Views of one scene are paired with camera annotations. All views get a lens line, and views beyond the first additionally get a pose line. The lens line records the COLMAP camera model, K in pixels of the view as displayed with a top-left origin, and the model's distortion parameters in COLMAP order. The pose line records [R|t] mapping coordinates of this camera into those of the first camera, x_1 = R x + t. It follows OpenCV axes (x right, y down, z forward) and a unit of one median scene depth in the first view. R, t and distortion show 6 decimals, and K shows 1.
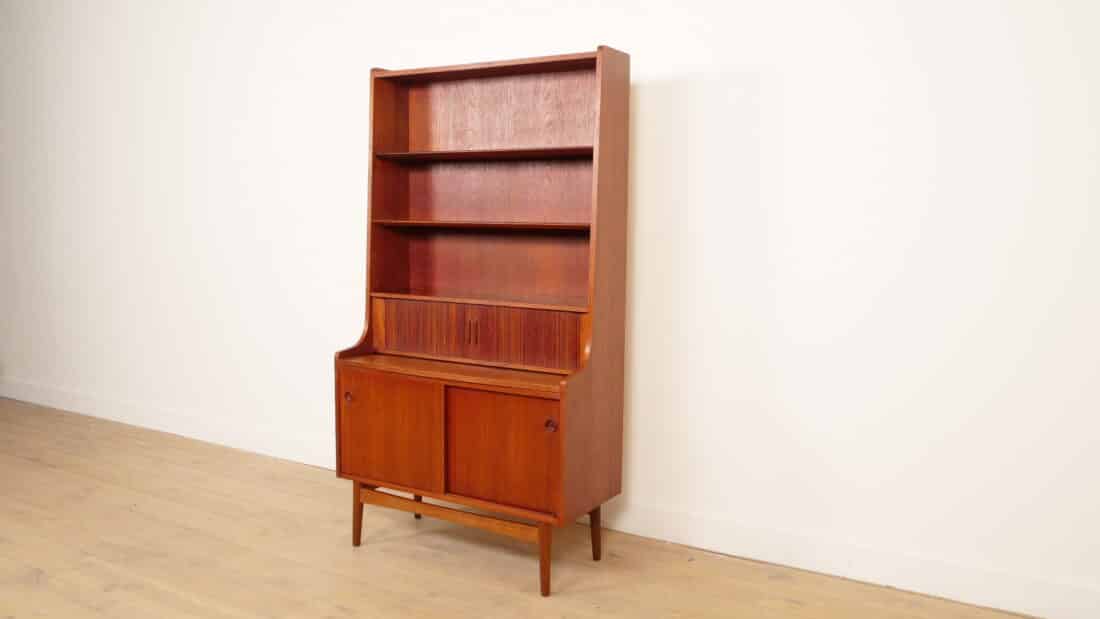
lens RADIAL K [[936.4, 0, 550.0], [0, 936.4, 309.5], [0, 0, 1]] dist [-0.014181, -0.007188]
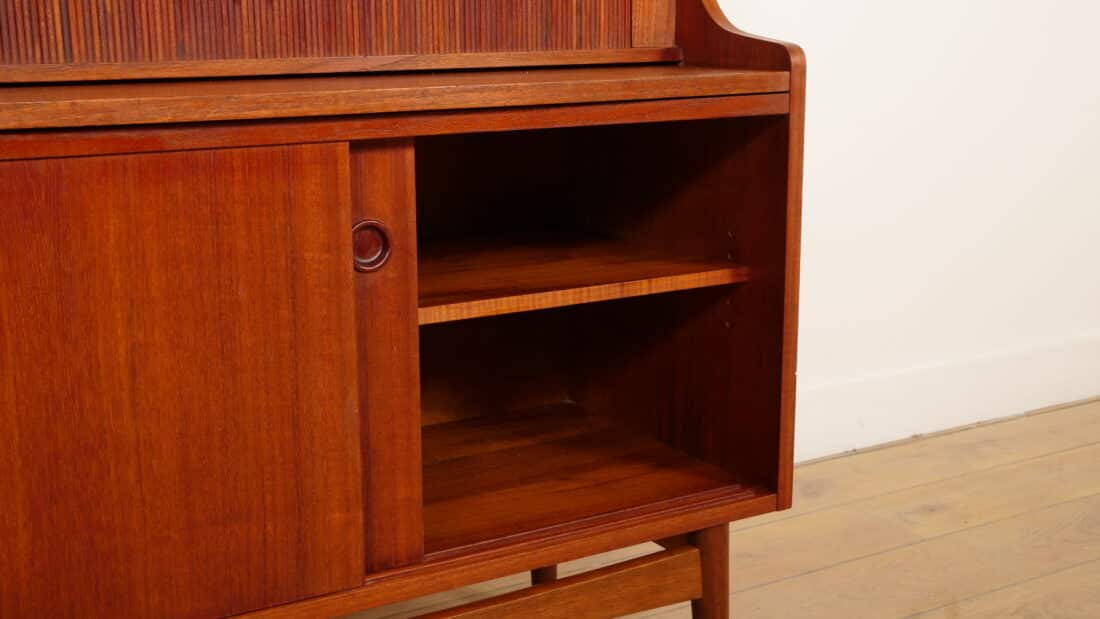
lens RADIAL K [[1384.2, 0, 550.0], [0, 1384.2, 309.5], [0, 0, 1]] dist [-0.004677, 0.005329]
pose [[0.464036, -0.194768, 0.864139, -0.378382], [0.110643, 0.980633, 0.161610, 0.066912], [-0.878879, 0.020618, 0.476598, 0.740126]]
